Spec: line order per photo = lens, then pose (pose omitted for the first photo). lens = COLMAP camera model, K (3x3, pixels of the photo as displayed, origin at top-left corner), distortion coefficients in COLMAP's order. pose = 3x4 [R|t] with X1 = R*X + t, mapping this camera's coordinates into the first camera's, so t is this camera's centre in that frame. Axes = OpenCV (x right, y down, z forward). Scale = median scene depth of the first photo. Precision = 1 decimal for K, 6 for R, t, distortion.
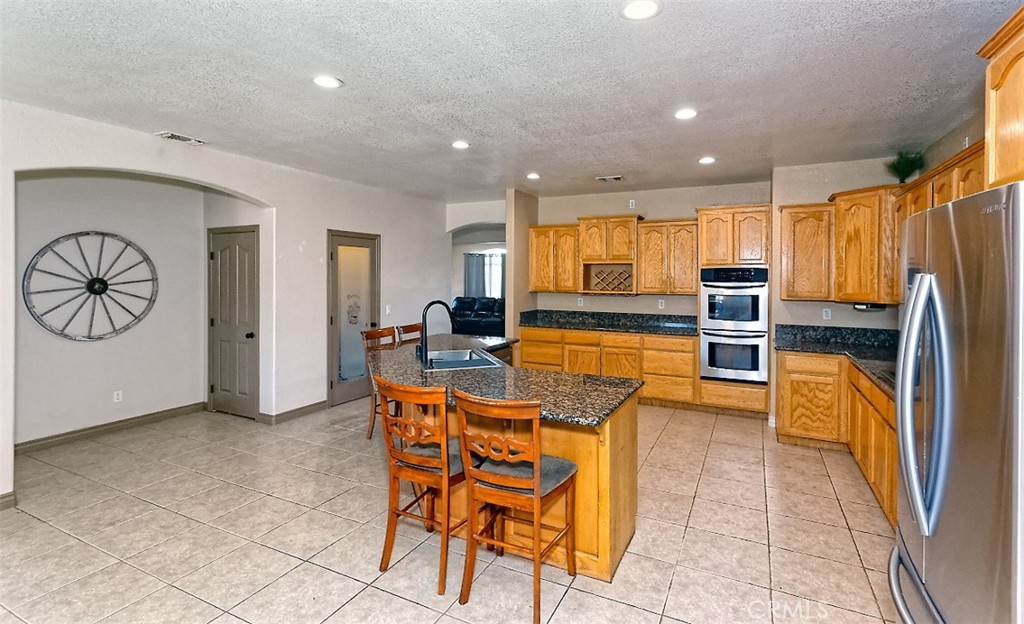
lens RADIAL K [[490.5, 0, 511.2], [0, 490.5, 270.4], [0, 0, 1]] dist [0.001365, -0.000648]
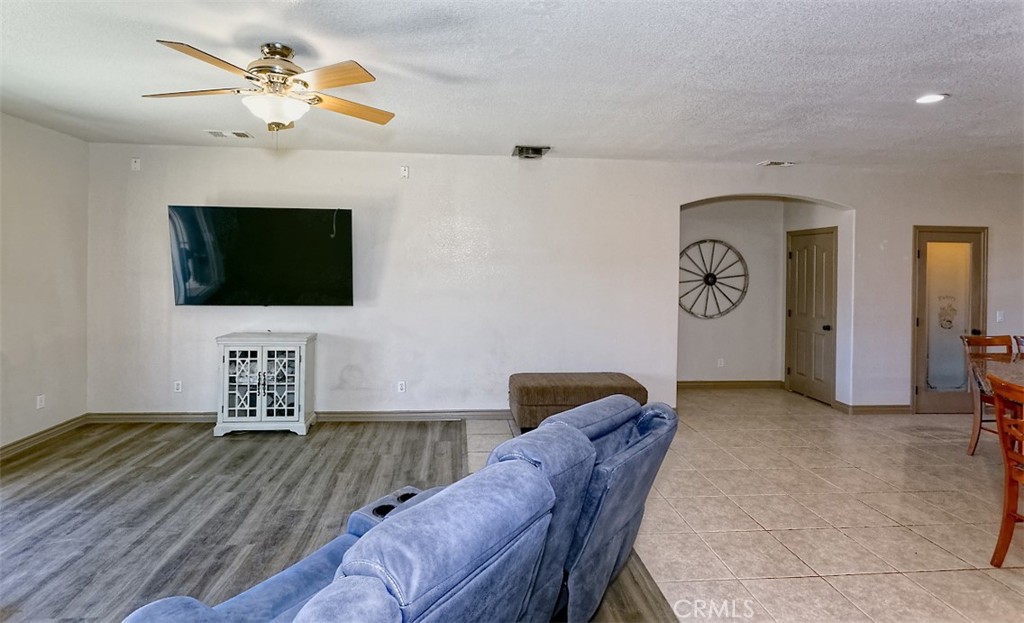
lens RADIAL K [[490.5, 0, 511.2], [0, 490.5, 269.9], [0, 0, 1]] dist [0.001365, -0.000648]
pose [[0.519634, 0.010083, -0.854329, 0.037844], [-0.002968, 0.999946, 0.009997, -0.005863], [0.854384, -0.002659, 0.519636, -0.180500]]
